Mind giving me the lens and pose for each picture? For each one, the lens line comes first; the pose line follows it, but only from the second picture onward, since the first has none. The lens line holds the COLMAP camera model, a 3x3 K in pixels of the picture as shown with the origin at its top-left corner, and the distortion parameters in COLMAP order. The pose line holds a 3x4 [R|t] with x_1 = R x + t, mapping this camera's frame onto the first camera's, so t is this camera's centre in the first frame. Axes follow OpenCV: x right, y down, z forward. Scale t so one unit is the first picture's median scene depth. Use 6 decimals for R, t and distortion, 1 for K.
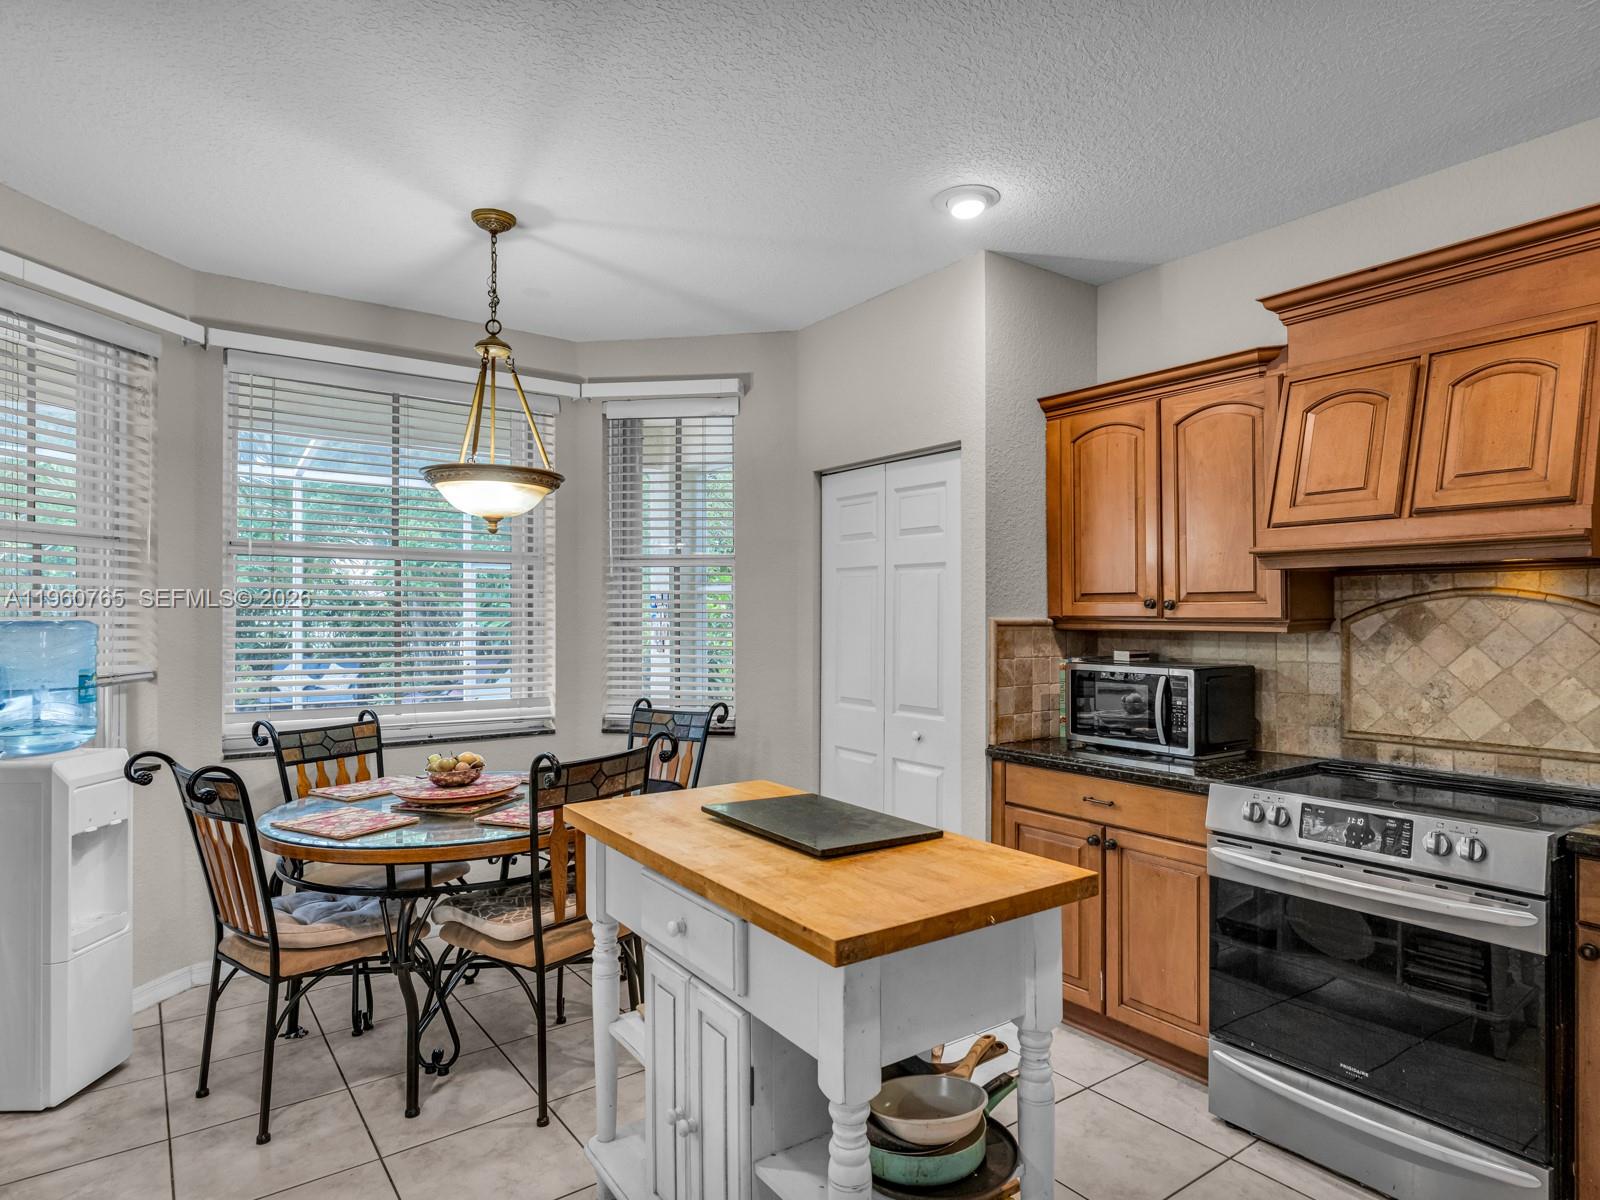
lens RADIAL K [[908.8, 0, 803.7], [0, 908.8, 617.2], [0, 0, 1]] dist [0.000506, -0.000045]
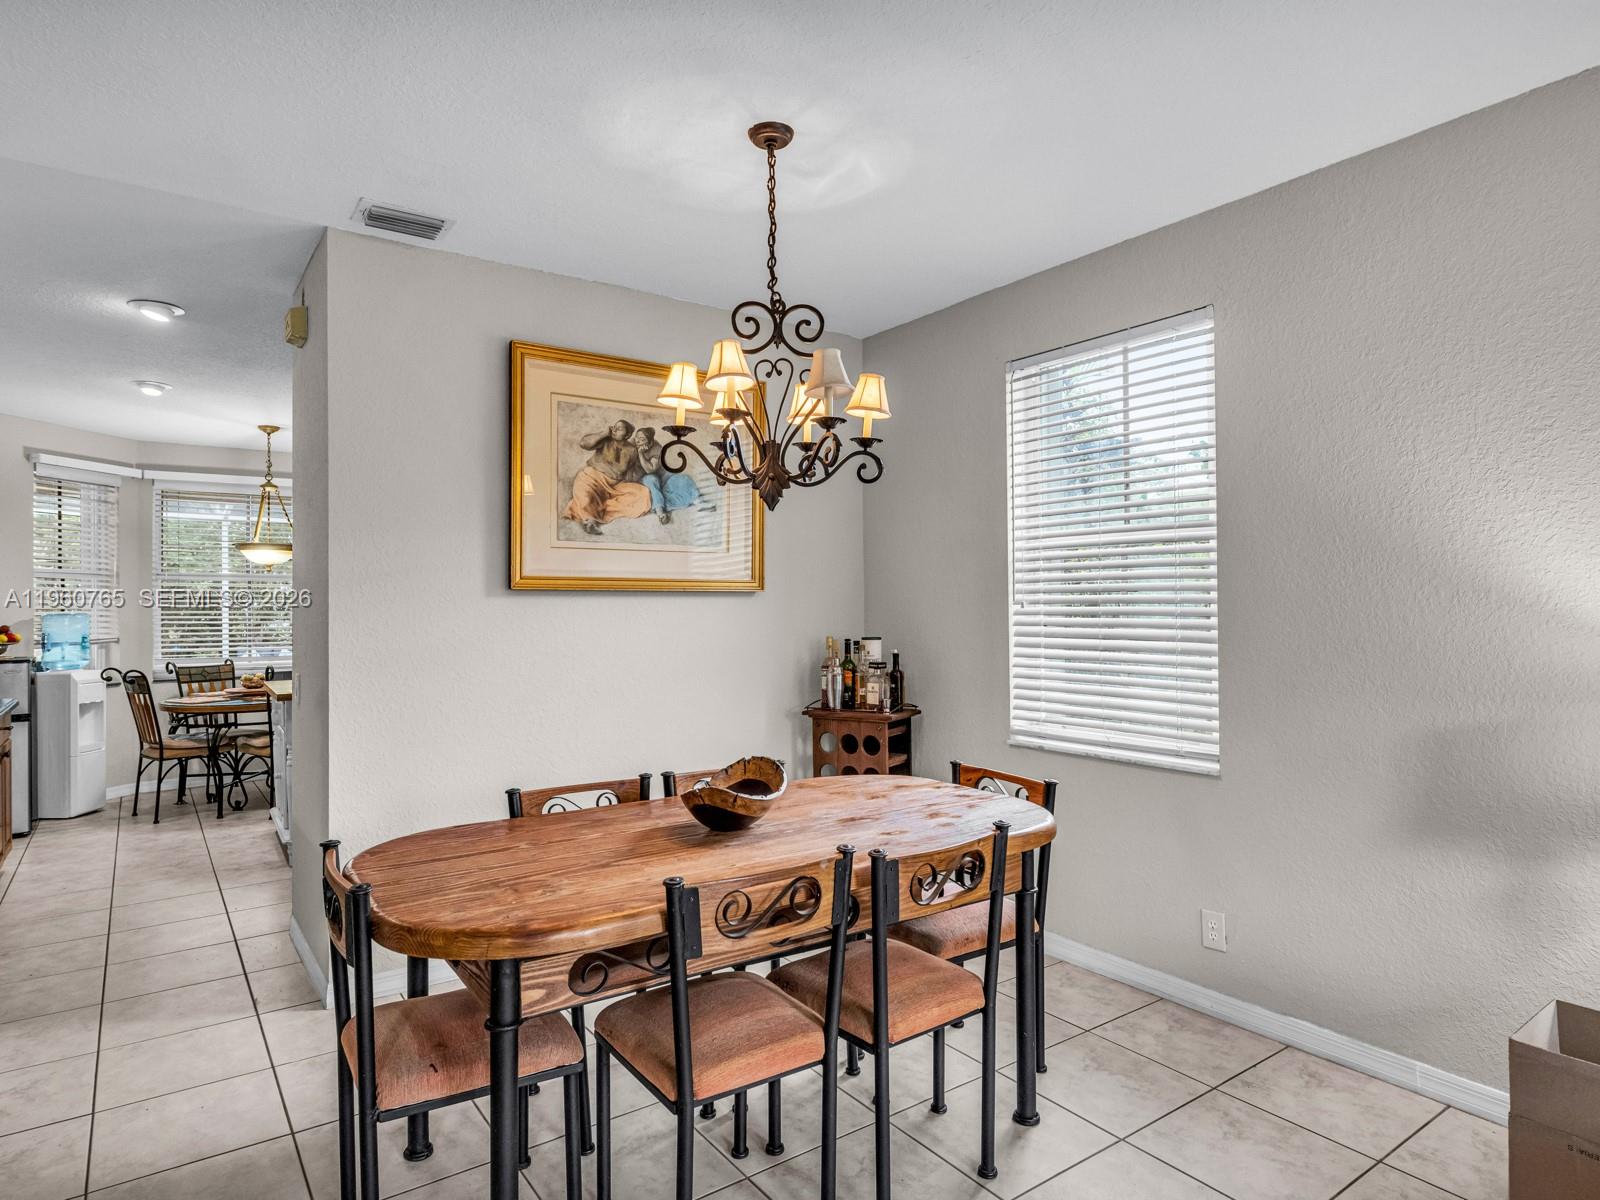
lens RADIAL K [[922.7, 0, 800.0], [0, 922.7, 600.0], [0, 0, 1]] dist [-0.001247, -0.001156]
pose [[0.999872, -0.009302, -0.013039, 0.964963], [0.009190, 0.999921, -0.008613, 0.006427], [0.013118, 0.008492, 0.999878, -1.202051]]
